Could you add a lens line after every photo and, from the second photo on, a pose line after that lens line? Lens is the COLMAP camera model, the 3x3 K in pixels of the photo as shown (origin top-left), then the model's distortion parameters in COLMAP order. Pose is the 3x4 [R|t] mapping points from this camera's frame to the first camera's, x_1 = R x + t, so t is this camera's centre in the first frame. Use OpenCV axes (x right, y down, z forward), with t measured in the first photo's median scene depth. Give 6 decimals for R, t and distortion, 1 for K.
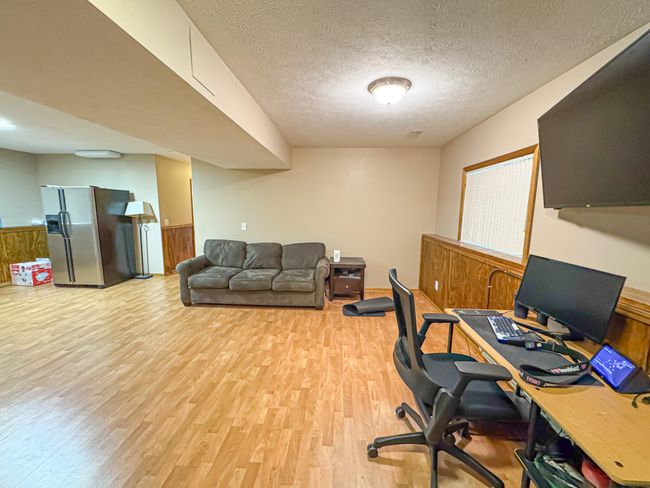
lens RADIAL K [[258.9, 0, 324.3], [0, 258.9, 242.6], [0, 0, 1]] dist [-0.001361, 0.000290]
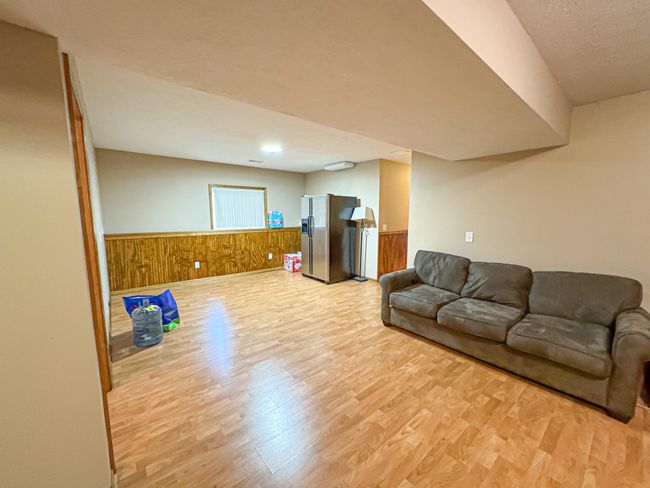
lens RADIAL K [[258.9, 0, 326.5], [0, 258.9, 243.5], [0, 0, 1]] dist [-0.001361, 0.000290]
pose [[0.679713, 0.078440, -0.729272, -0.058166], [-0.092922, 0.995463, 0.020464, -0.024539], [0.727568, 0.053856, 0.683918, 0.239985]]
